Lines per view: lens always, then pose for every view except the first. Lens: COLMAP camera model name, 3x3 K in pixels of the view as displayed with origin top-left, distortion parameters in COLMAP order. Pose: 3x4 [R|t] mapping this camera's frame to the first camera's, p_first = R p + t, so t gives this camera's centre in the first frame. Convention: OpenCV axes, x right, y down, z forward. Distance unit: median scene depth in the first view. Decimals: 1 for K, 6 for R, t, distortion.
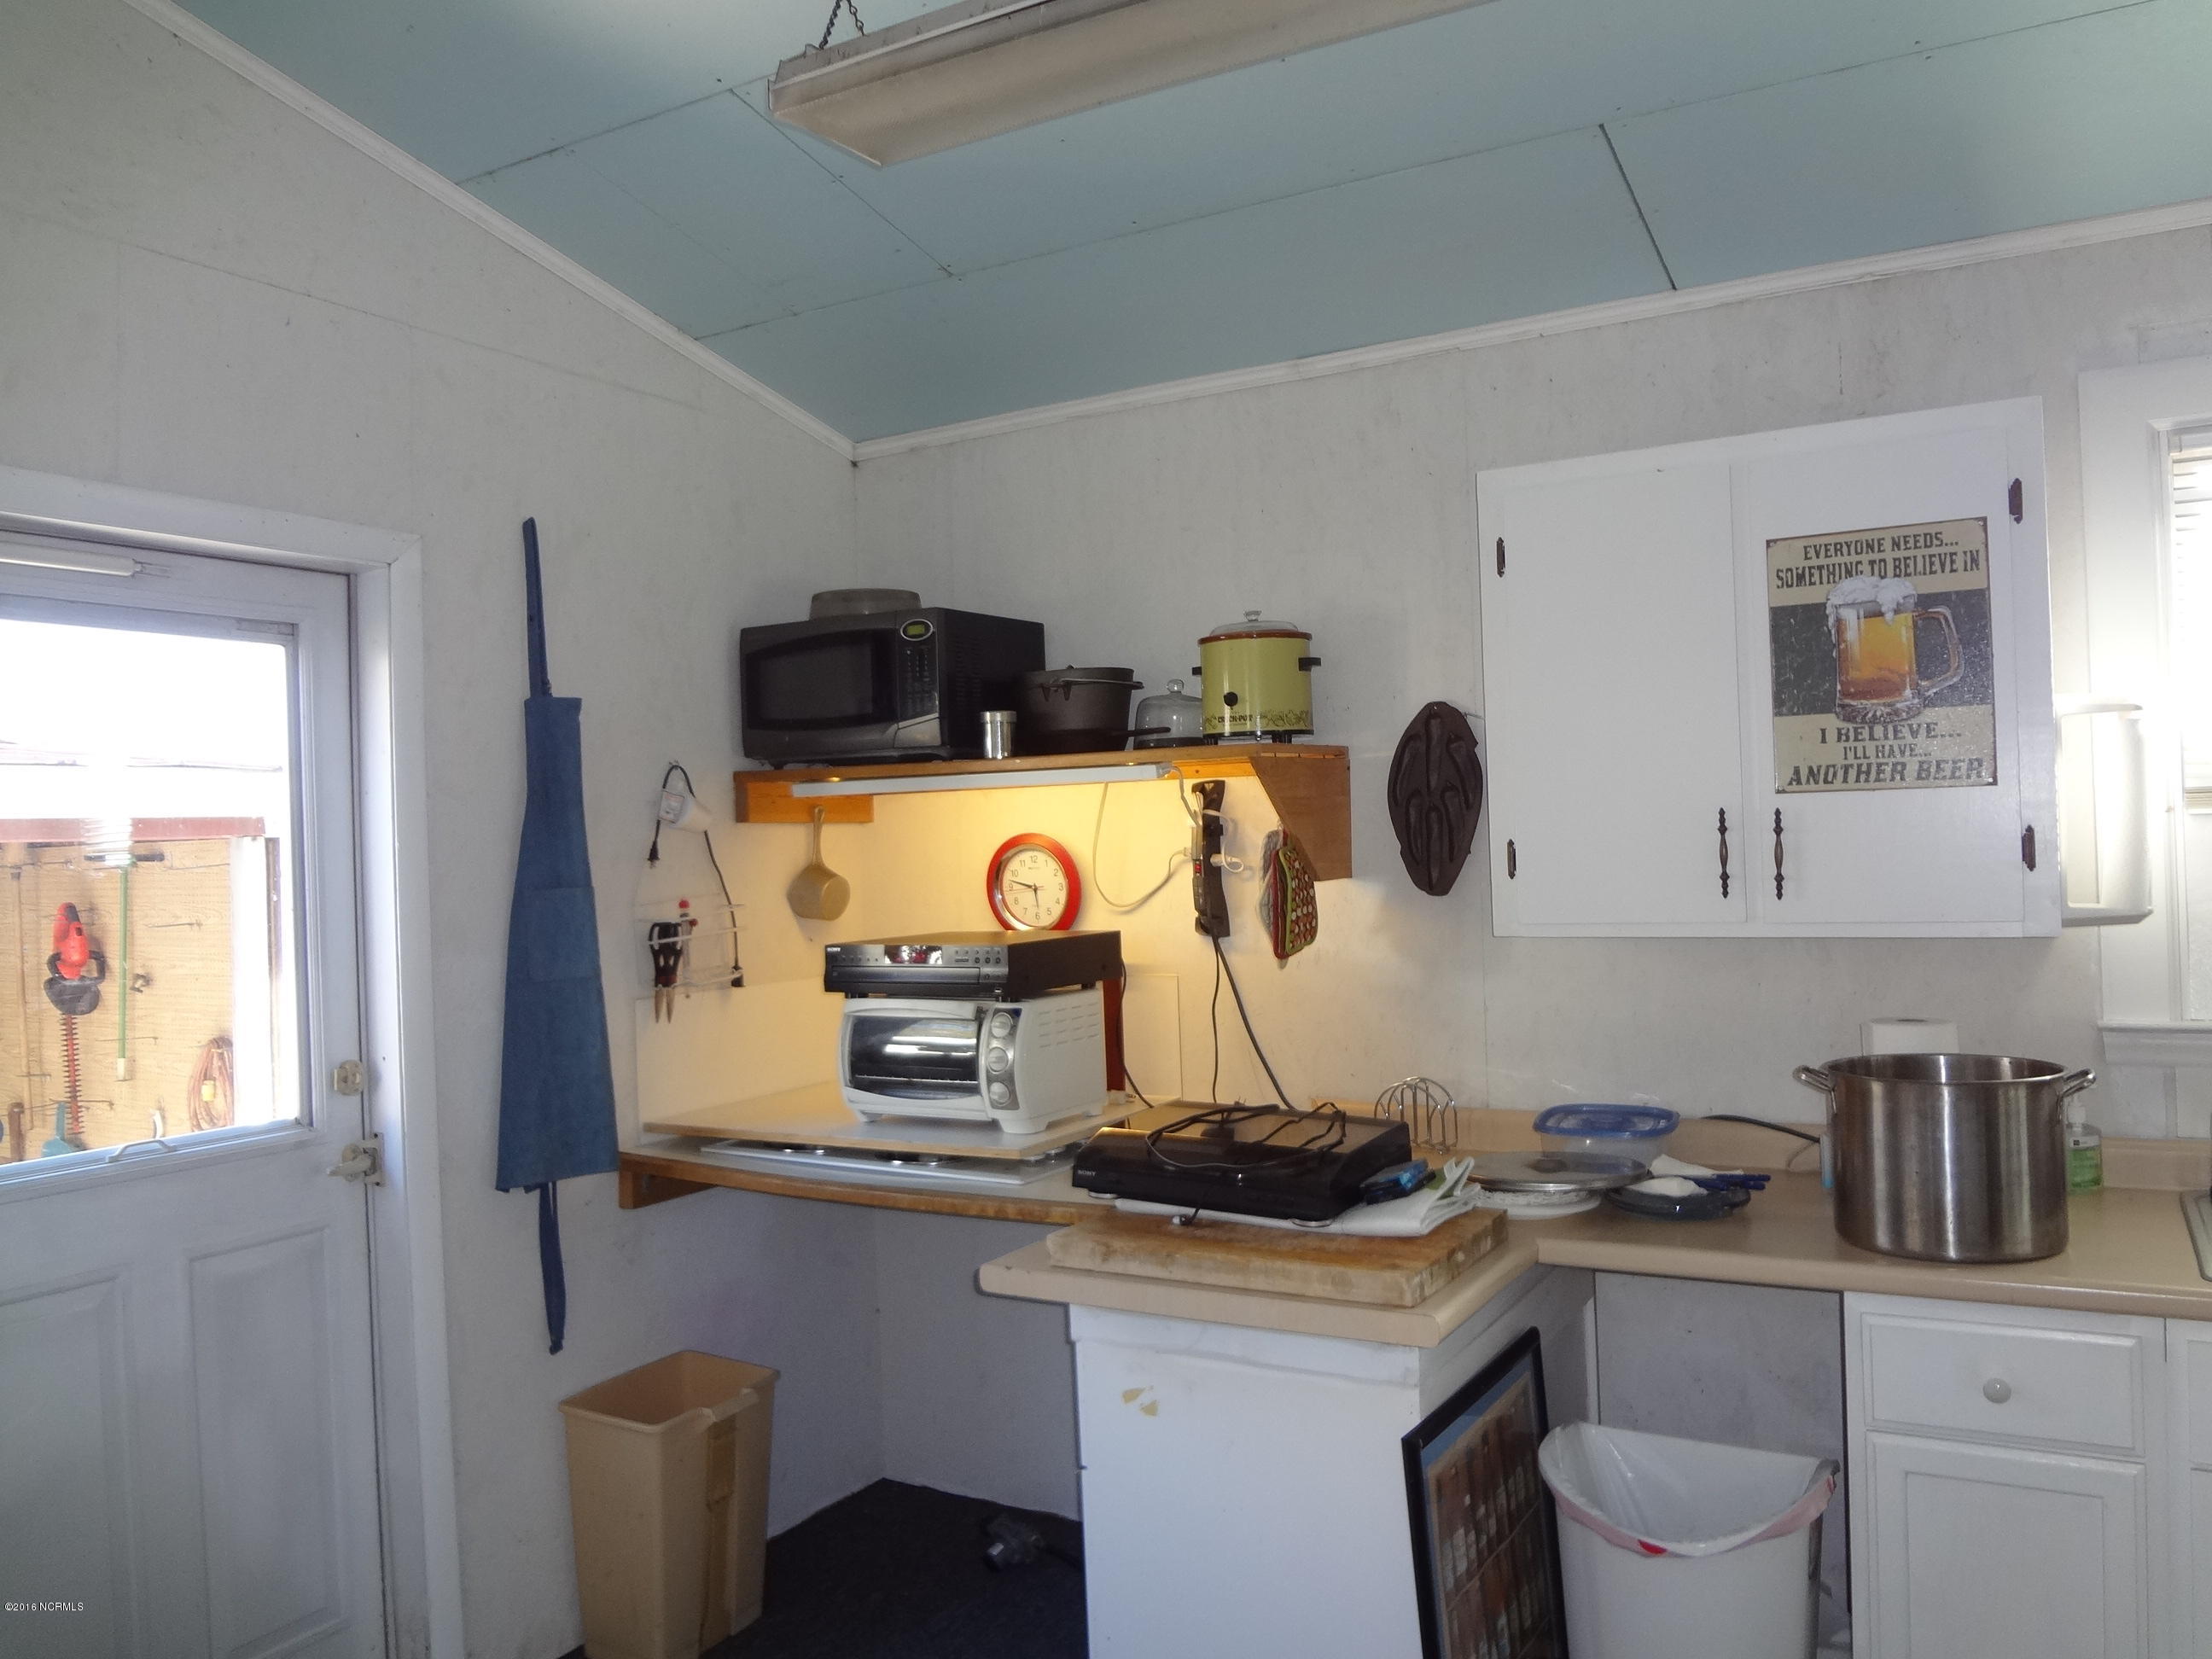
lens RADIAL K [[1642.7, 0, 1117.7], [0, 1642.7, 823.3], [0, 0, 1]] dist [-0.049608, 0.014604]
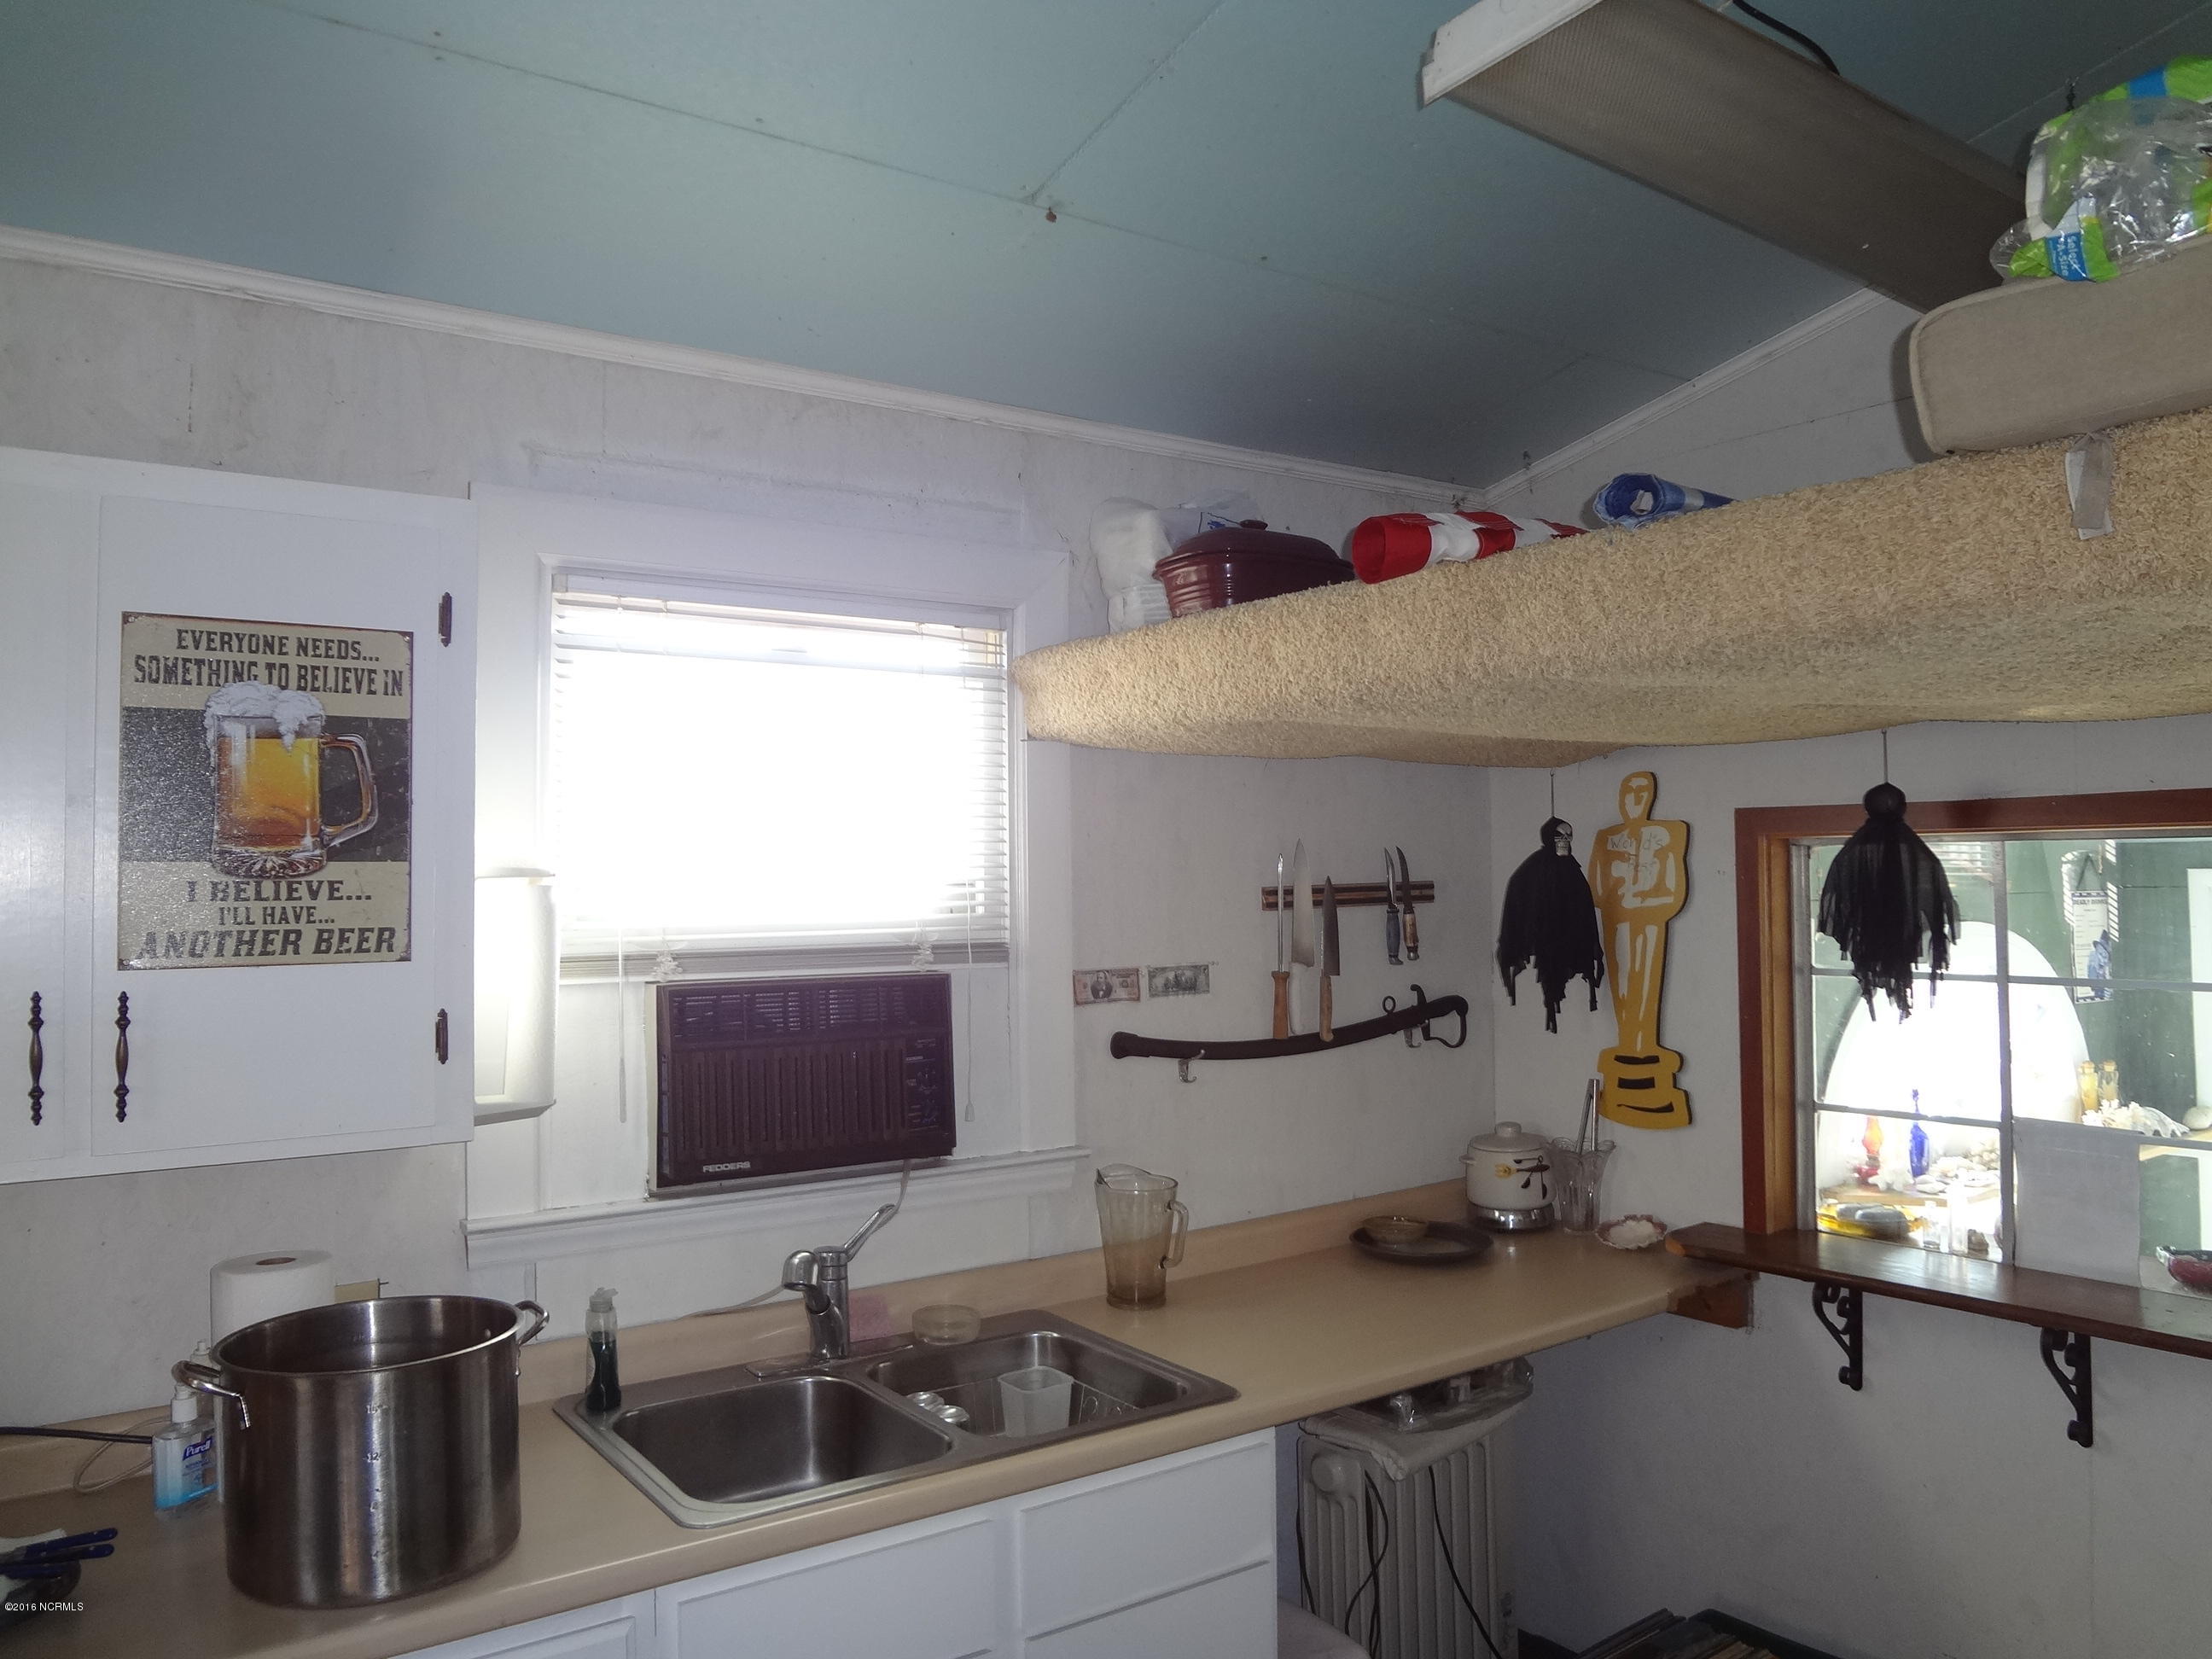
lens RADIAL K [[1642.7, 0, 1103.3], [0, 1642.7, 835.4], [0, 0, 1]] dist [-0.049608, 0.014604]
pose [[0.423556, 0.051307, 0.904416, -0.053282], [-0.016569, 0.998667, -0.048894, -0.050927], [-0.905718, 0.005724, 0.423841, 0.326245]]
